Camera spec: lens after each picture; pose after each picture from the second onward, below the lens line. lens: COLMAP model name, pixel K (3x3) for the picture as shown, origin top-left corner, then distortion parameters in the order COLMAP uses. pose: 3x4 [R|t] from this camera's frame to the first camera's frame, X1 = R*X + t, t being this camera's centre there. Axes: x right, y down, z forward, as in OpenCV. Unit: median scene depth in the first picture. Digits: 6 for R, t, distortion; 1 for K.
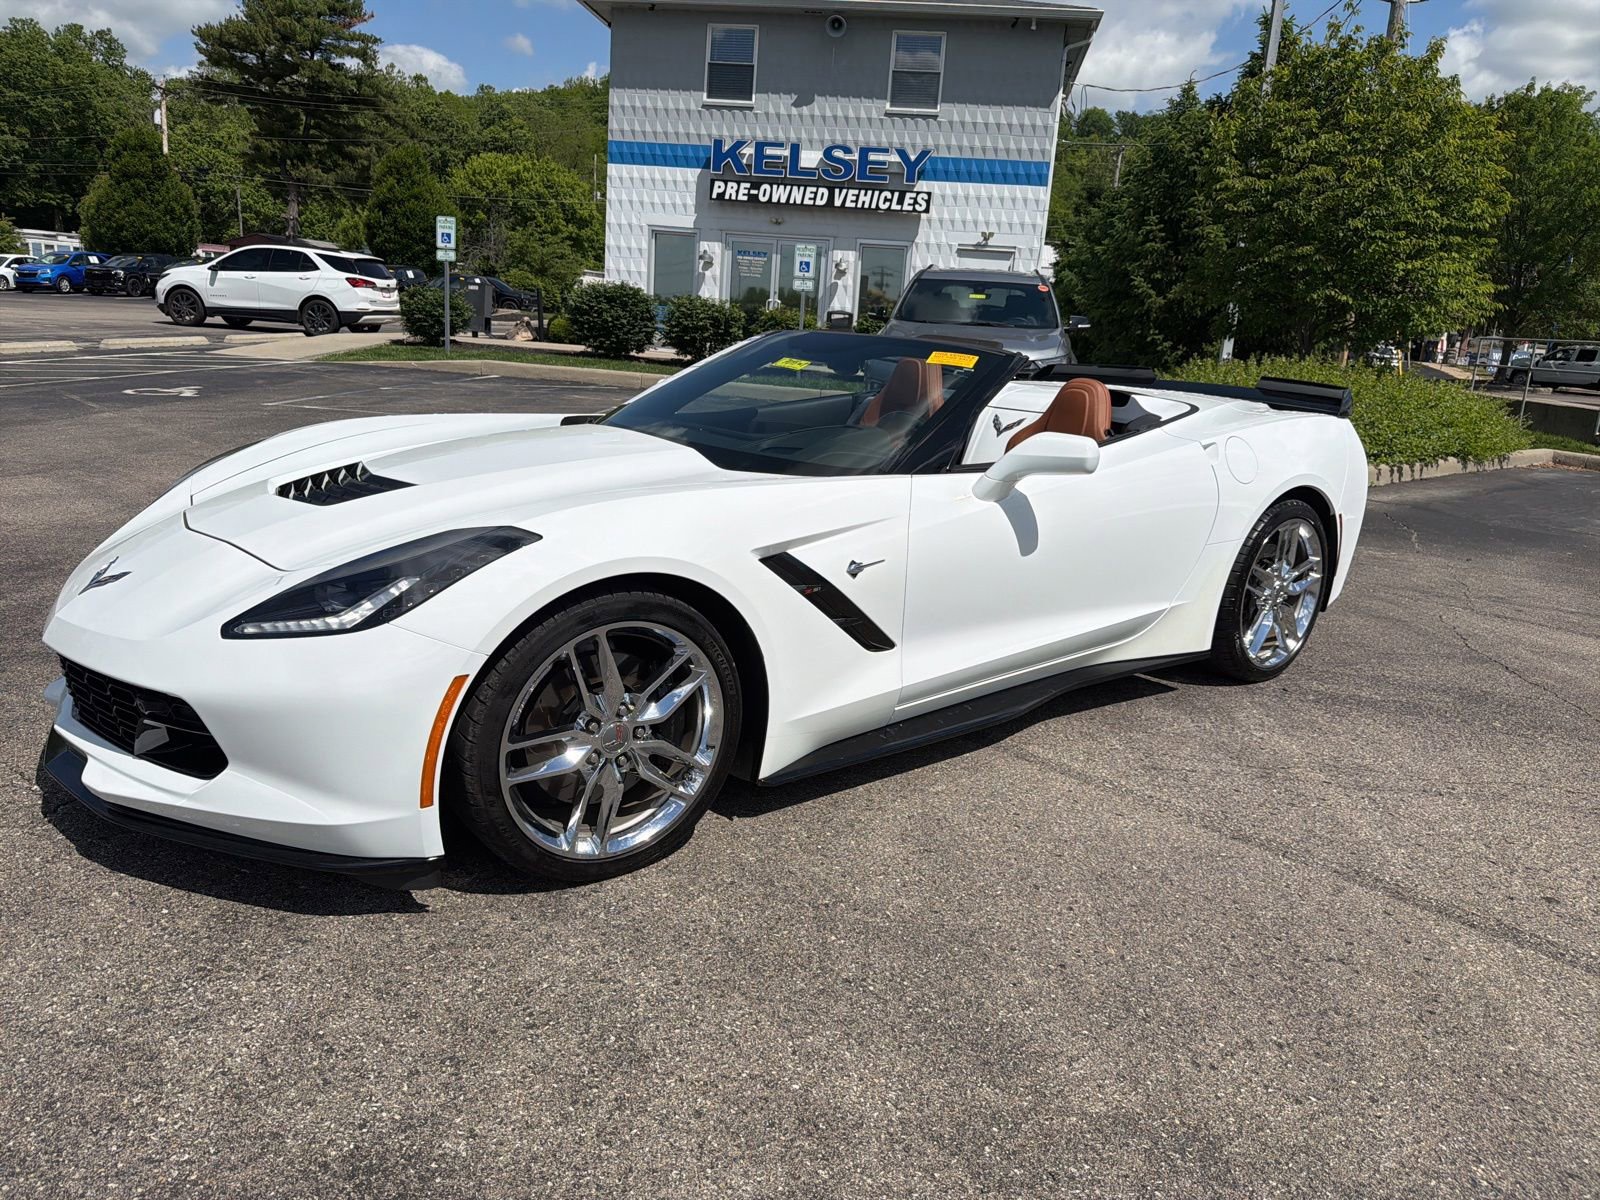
lens RADIAL K [[1158.9, 0, 800.0], [0, 1158.9, 600.0], [0, 0, 1]] dist [0.039017, -0.048238]
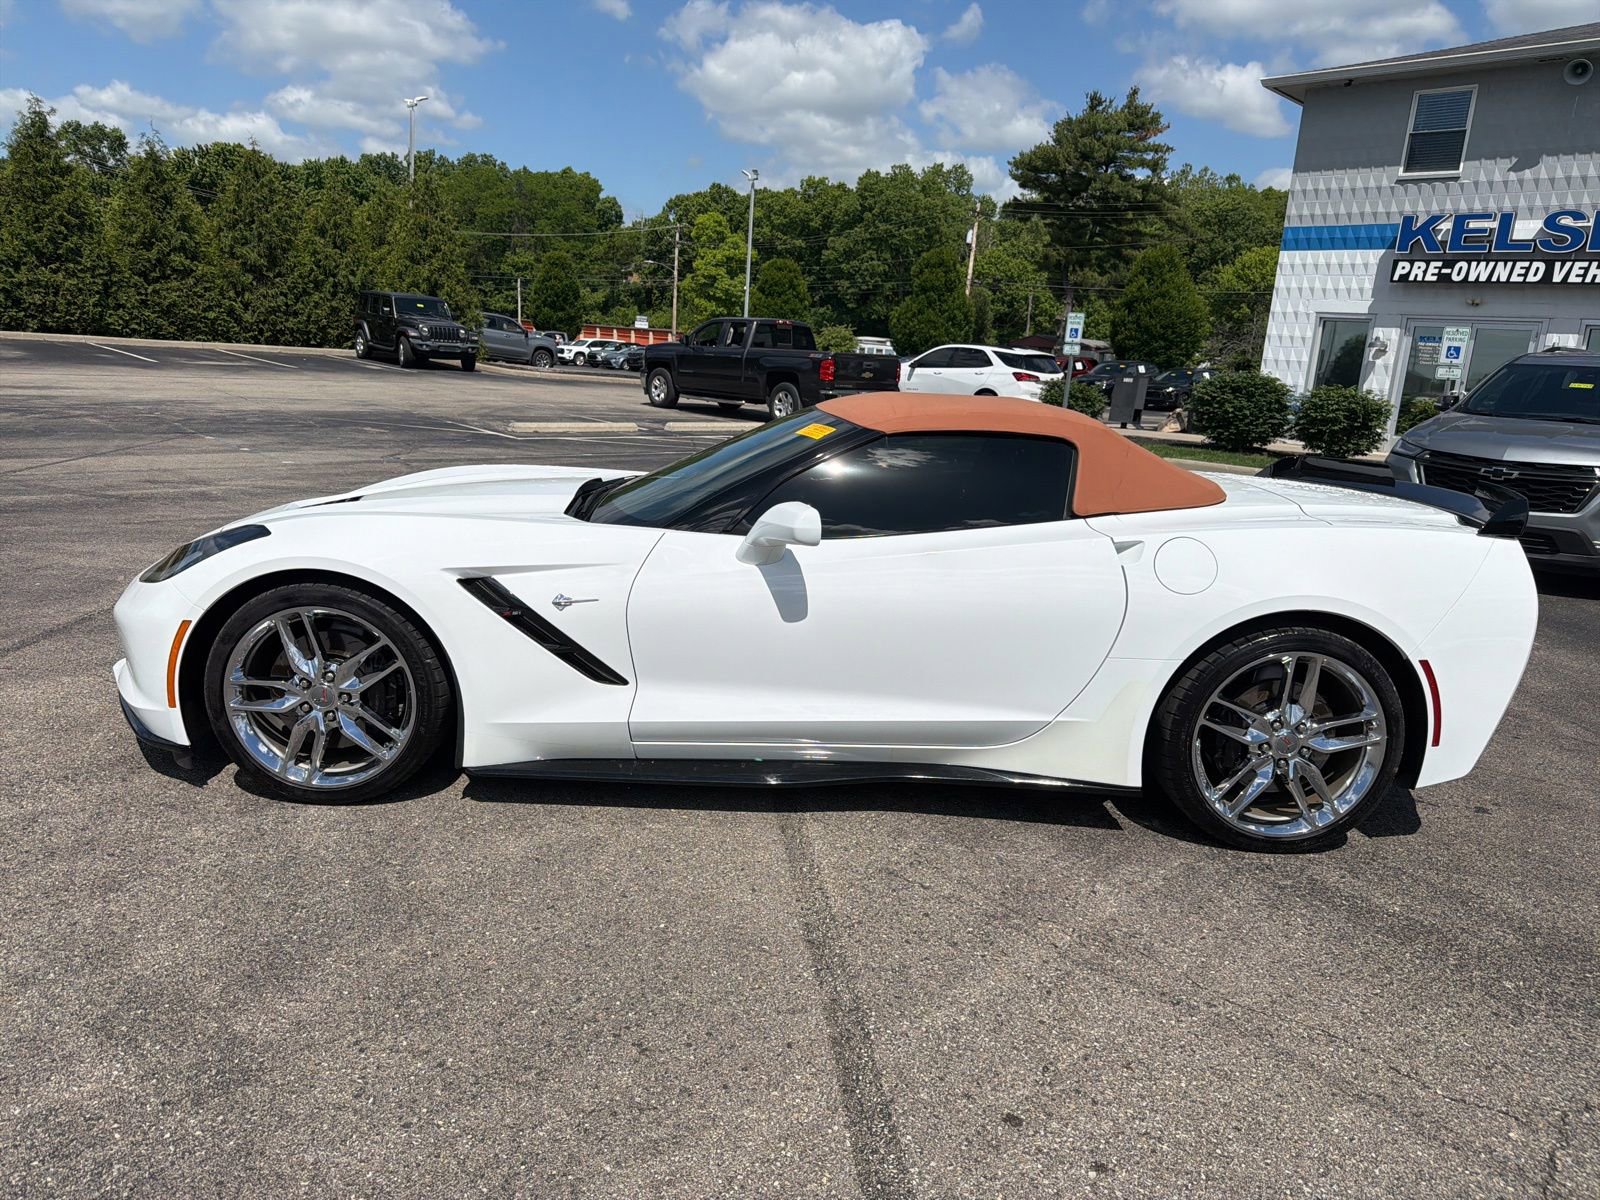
lens RADIAL K [[1170.0, 0, 779.1], [0, 1170.0, 602.5], [0, 0, 1]] dist [-0.002374, -0.002949]
pose [[0.788526, 0.113069, -0.604518, 0.124105], [-0.158604, 0.987092, -0.022254, -0.005350], [0.594198, 0.113427, 0.796280, 0.030284]]
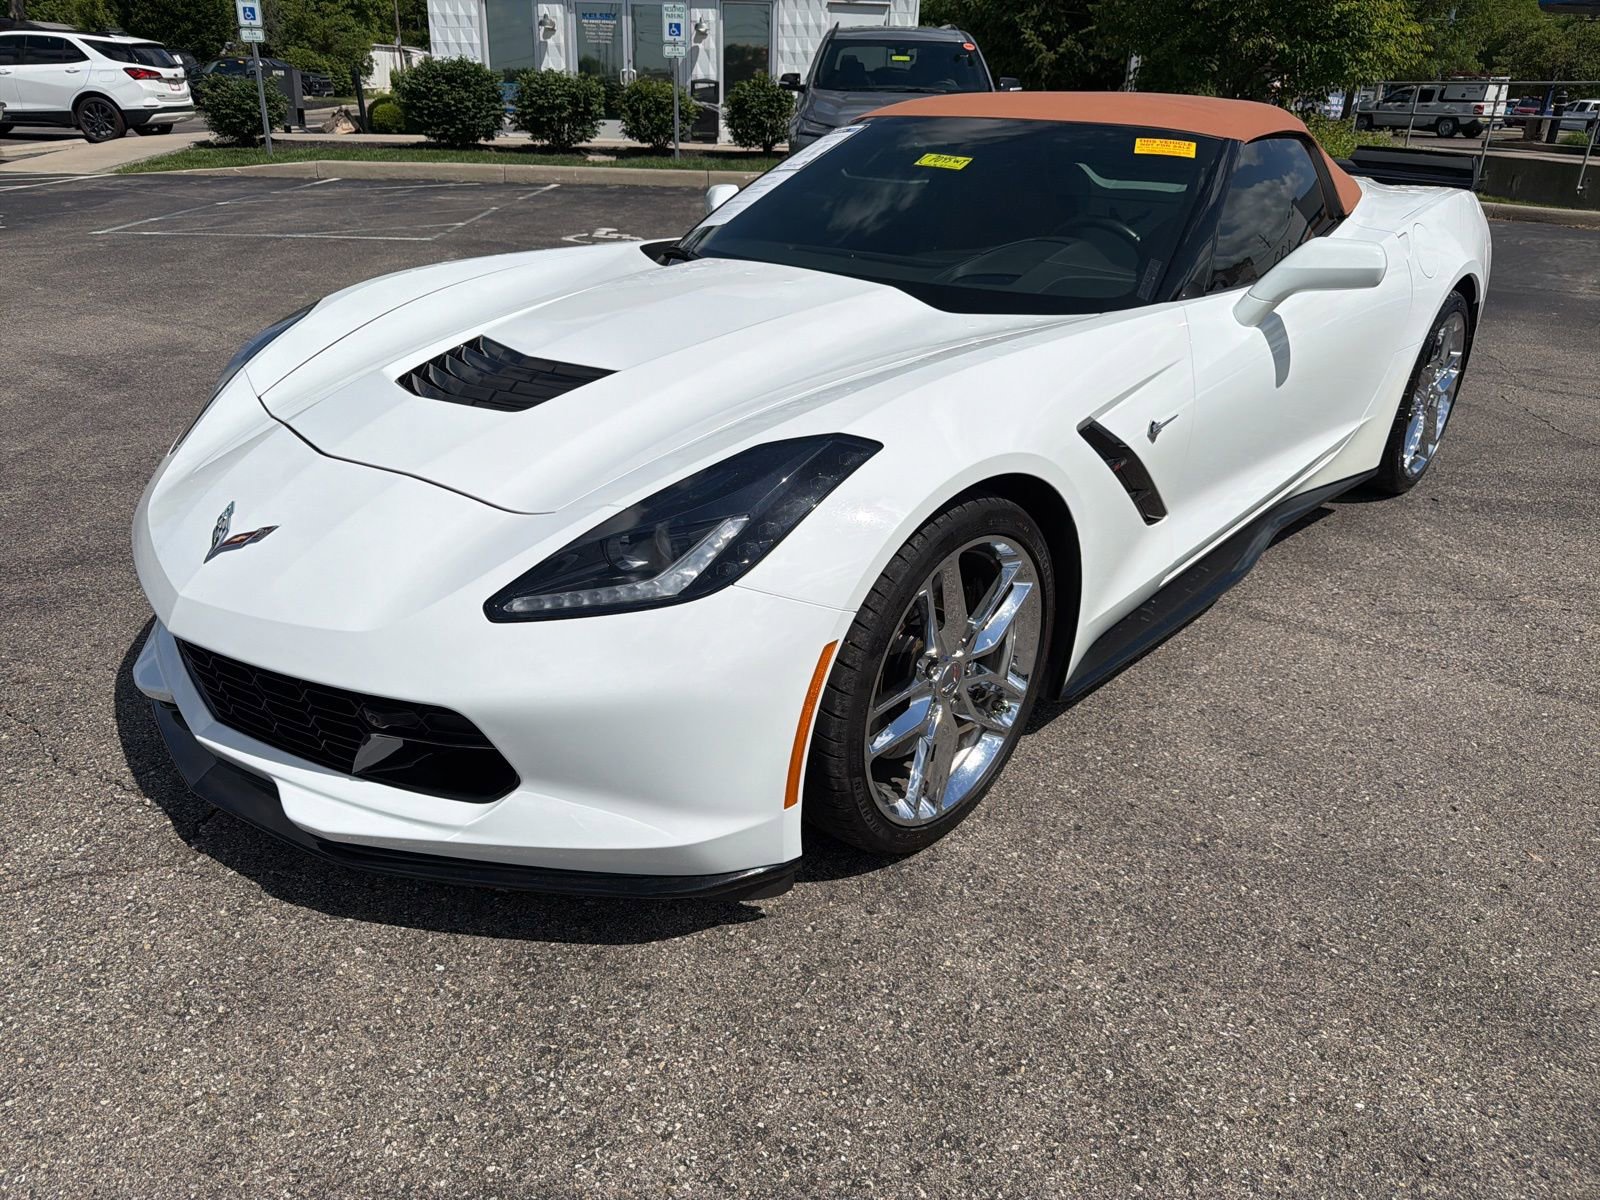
lens RADIAL K [[1168.8, 0, 800.0], [0, 1168.8, 600.0], [0, 0, 1]] dist [-0.007813, 0.004097]
pose [[0.987154, -0.102799, 0.122305, -0.045048], [0.079306, 0.979823, 0.183459, -0.011623], [-0.138697, -0.171402, 0.975389, 0.029961]]
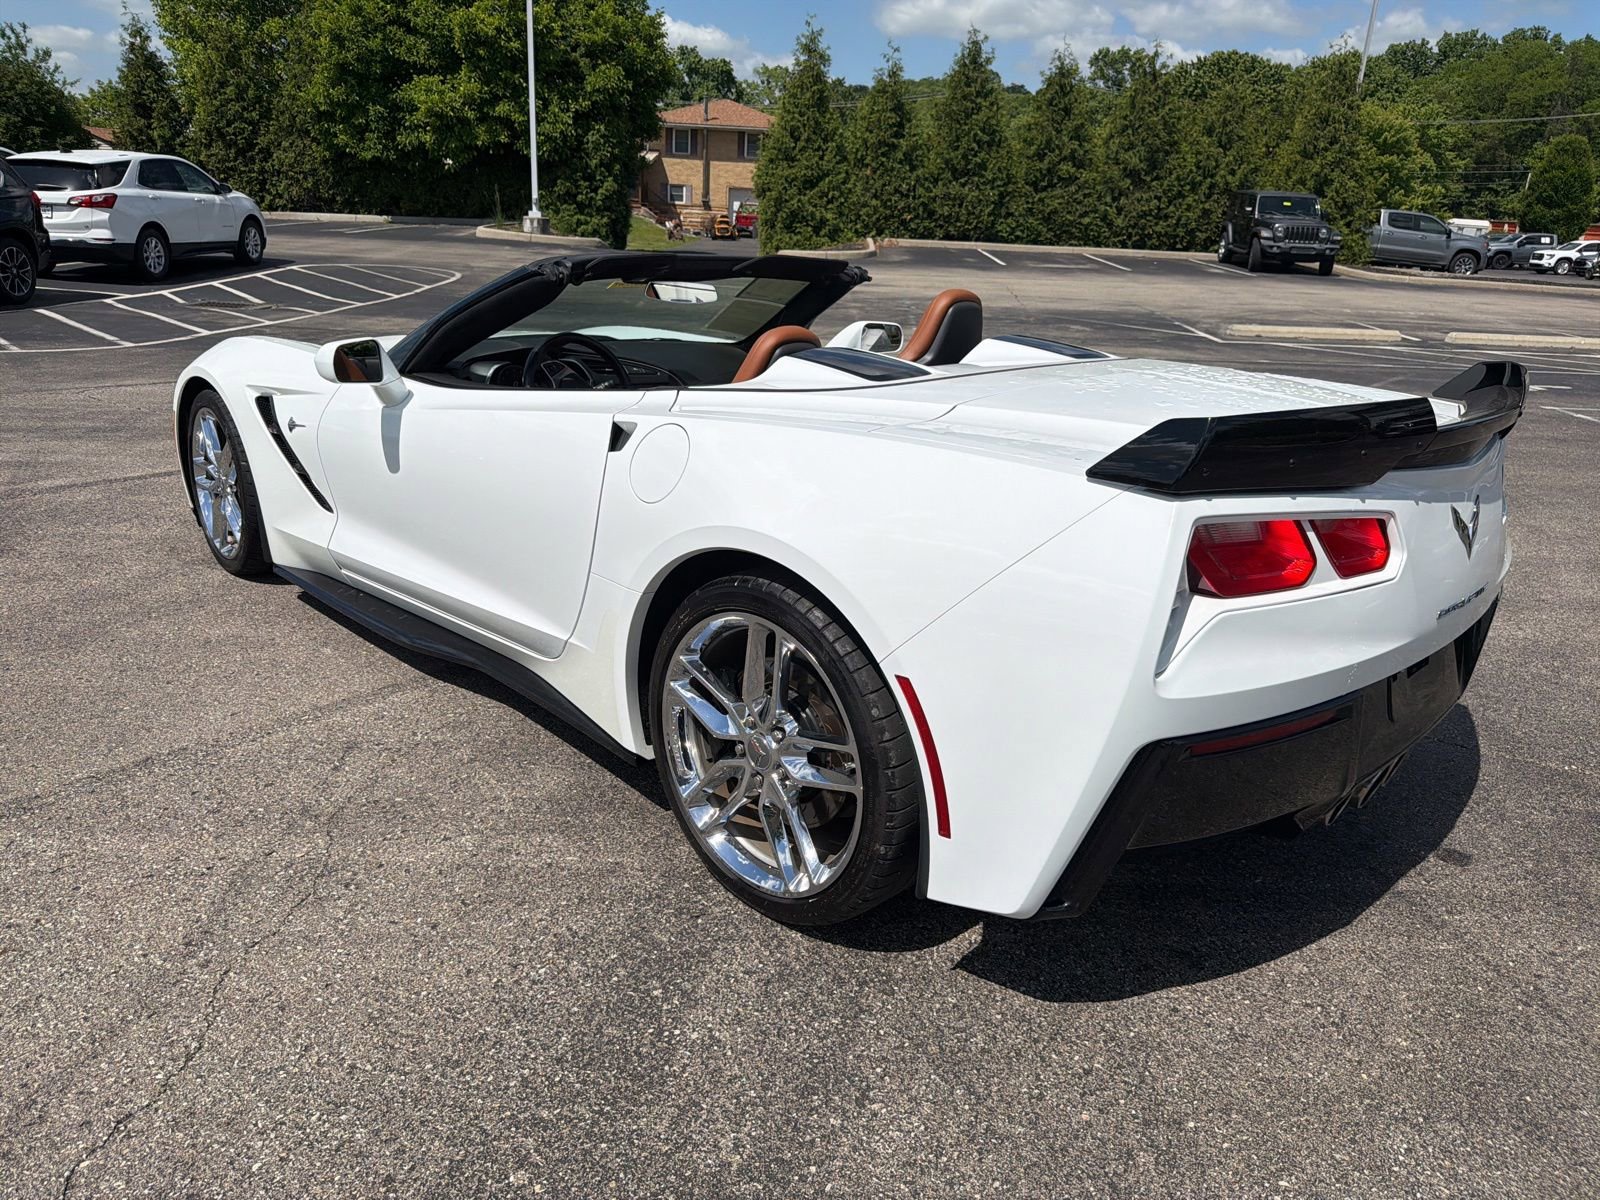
lens RADIAL K [[1160.6, 0, 803.6], [0, 1160.6, 603.3], [0, 0, 1]] dist [0.001392, -0.002697]
pose [[0.141070, 0.259474, -0.955391, 0.181062], [-0.265866, 0.939521, 0.215907, -0.037635], [0.953632, 0.223548, 0.201523, 0.181219]]
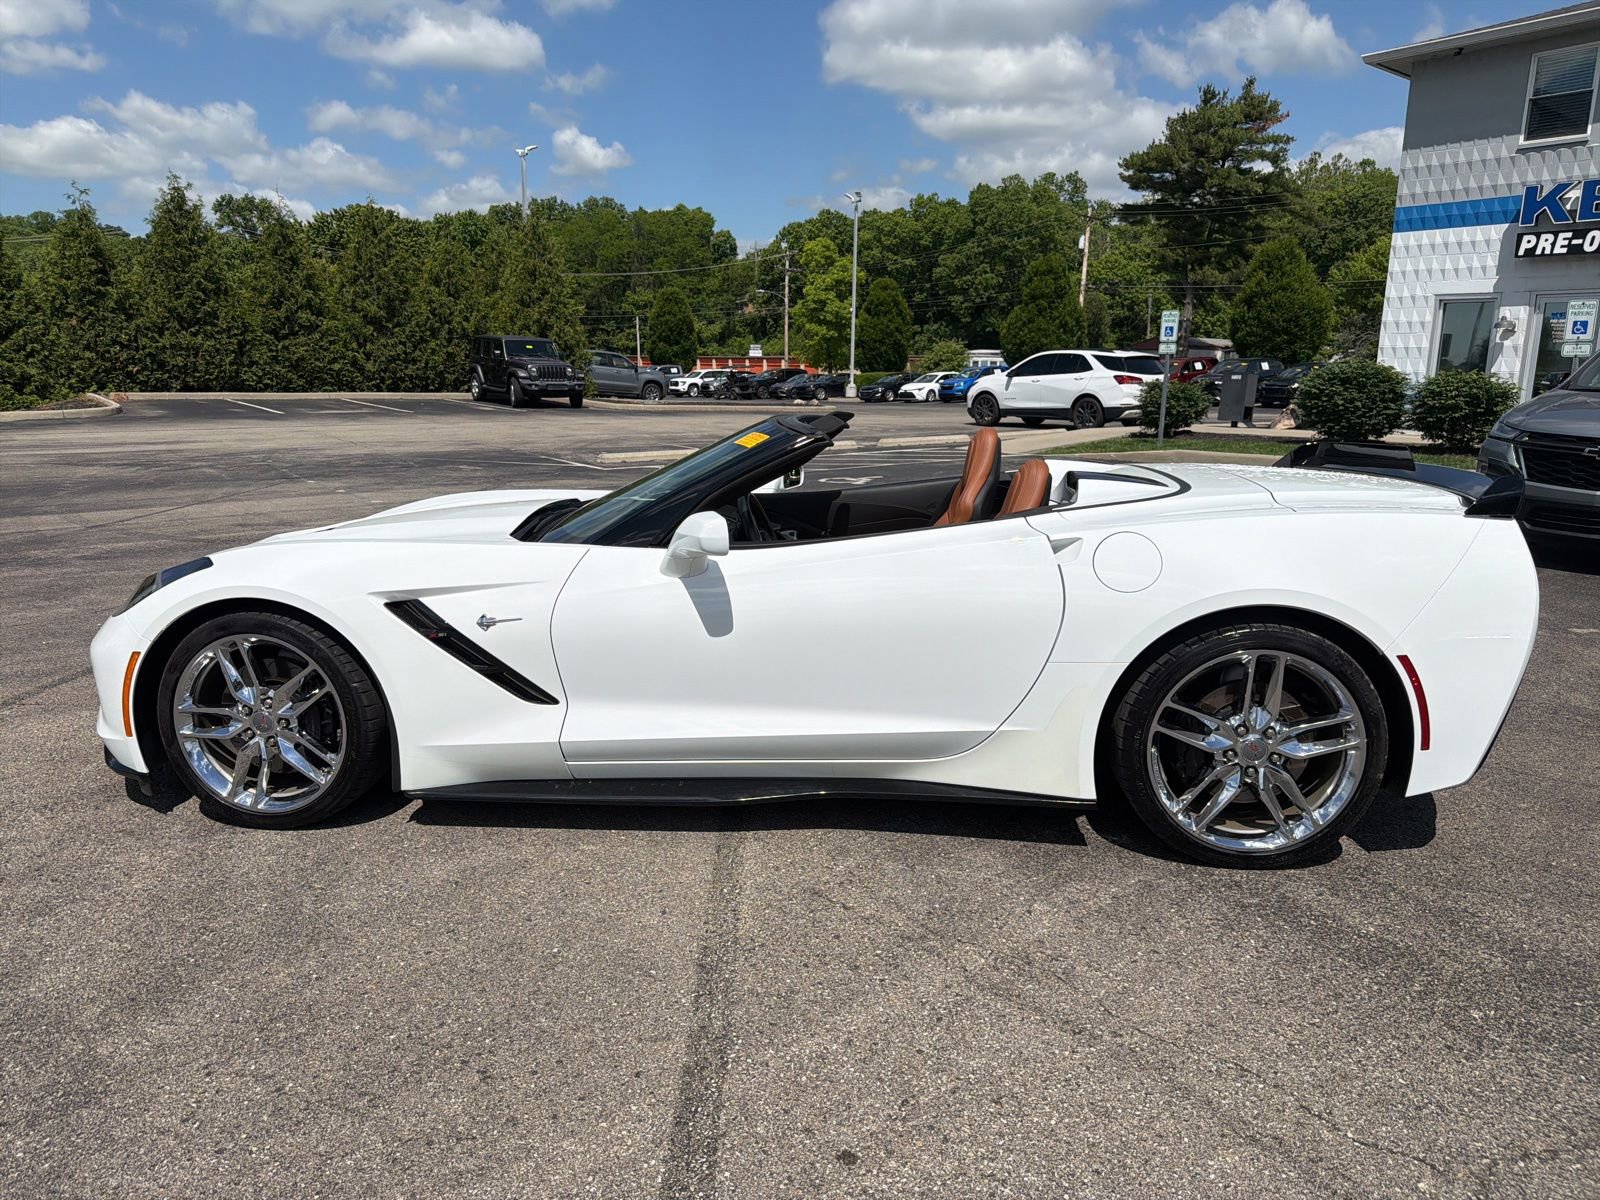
lens RADIAL K [[1165.5, 0, 772.7], [0, 1165.5, 602.1], [0, 0, 1]] dist [0.011092, -0.020217]
pose [[0.716626, 0.074836, -0.693431, 0.141710], [-0.127331, 0.991556, -0.024579, -0.007999], [0.685736, 0.105909, 0.720103, 0.051237]]
